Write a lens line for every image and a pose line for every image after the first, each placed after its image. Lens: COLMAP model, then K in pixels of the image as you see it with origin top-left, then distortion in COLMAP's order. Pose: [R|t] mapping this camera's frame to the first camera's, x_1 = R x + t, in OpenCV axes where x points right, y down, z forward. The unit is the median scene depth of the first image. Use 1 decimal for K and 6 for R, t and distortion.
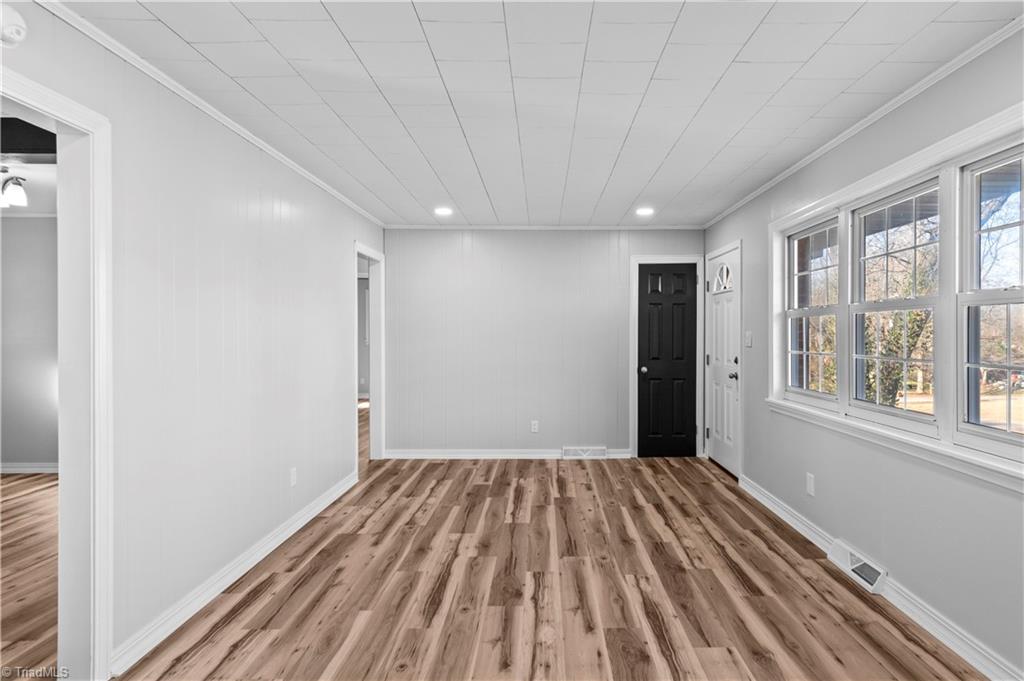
lens RADIAL K [[573.5, 0, 549.3], [0, 573.5, 335.5], [0, 0, 1]] dist [0.005247, 0.001722]
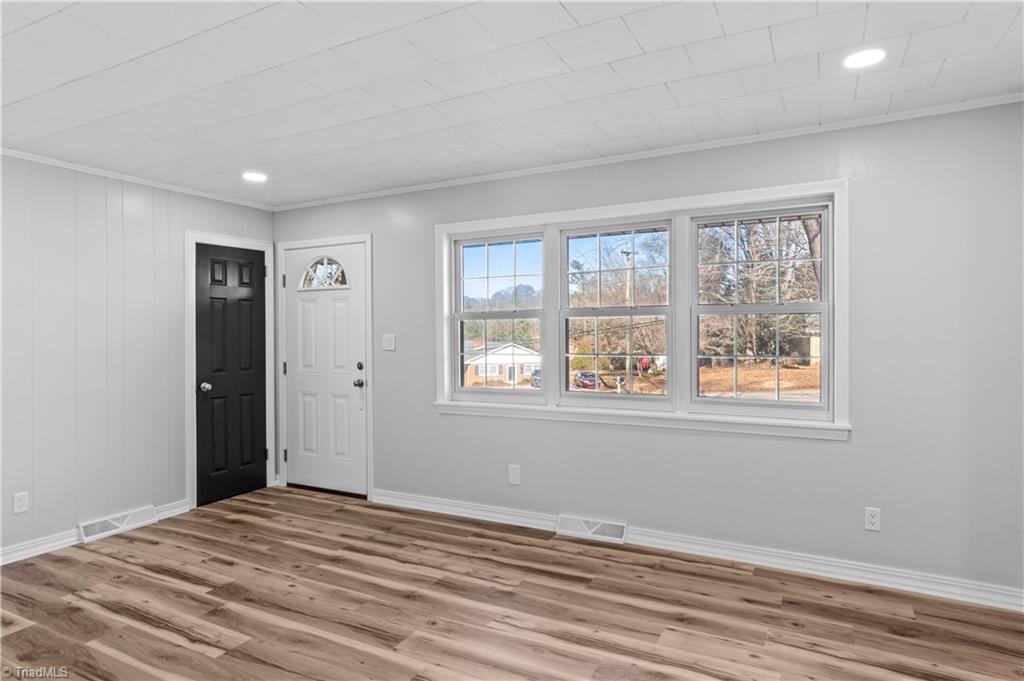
lens RADIAL K [[571.1, 0, 530.9], [0, 571.1, 338.5], [0, 0, 1]] dist [0.003399, 0.001035]
pose [[0.464392, -0.009124, 0.885583, -0.601698], [0.010768, 0.999931, 0.004655, -0.002810], [-0.885564, 0.007374, 0.464459, 0.586537]]
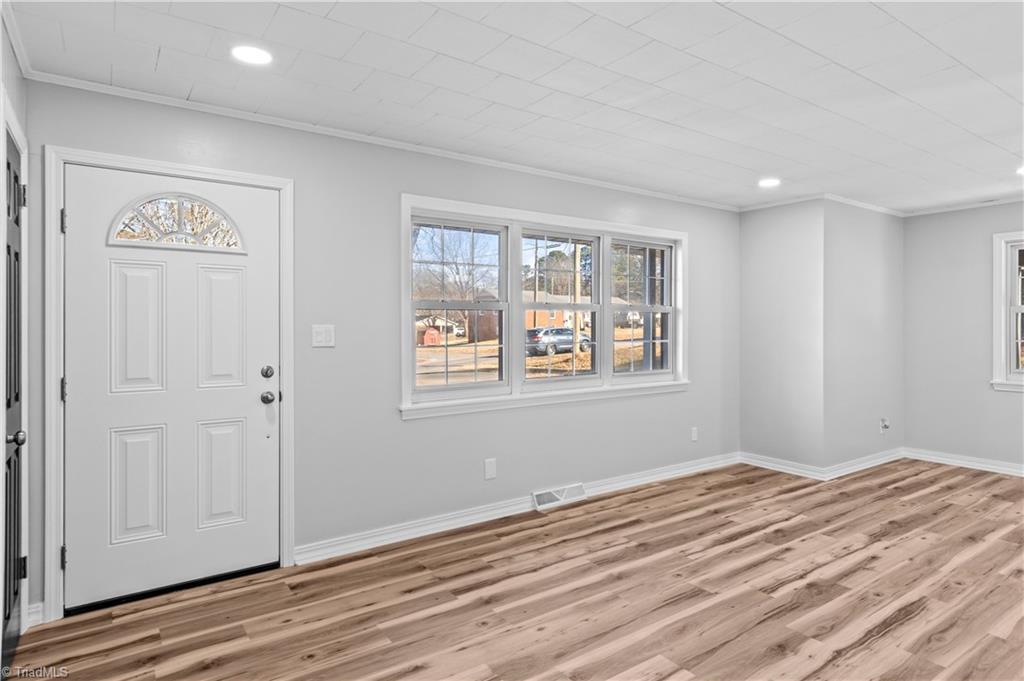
lens RADIAL K [[587.9, 0, 536.9], [0, 587.9, 327.9], [0, 0, 1]] dist [-0.007834, 0.013472]
pose [[-0.581009, -0.002739, 0.813893, -0.599159], [0.005958, 0.999953, 0.007618, -0.011665], [-0.813876, 0.009275, -0.580965, 1.947060]]
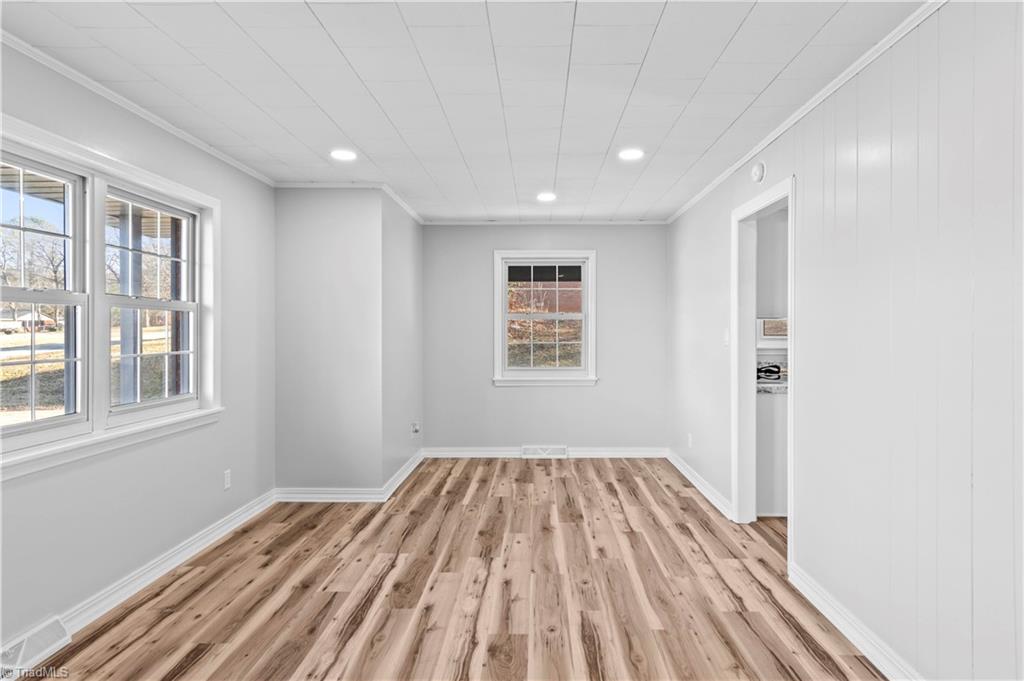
lens RADIAL K [[572.8, 0, 533.8], [0, 572.8, 330.3], [0, 0, 1]] dist [0.002339, -0.000520]
pose [[-0.999831, 0.000523, 0.018349, -0.124740], [0.000655, 0.999974, 0.007169, -0.009774], [-0.018345, 0.007180, -0.999806, 1.774326]]
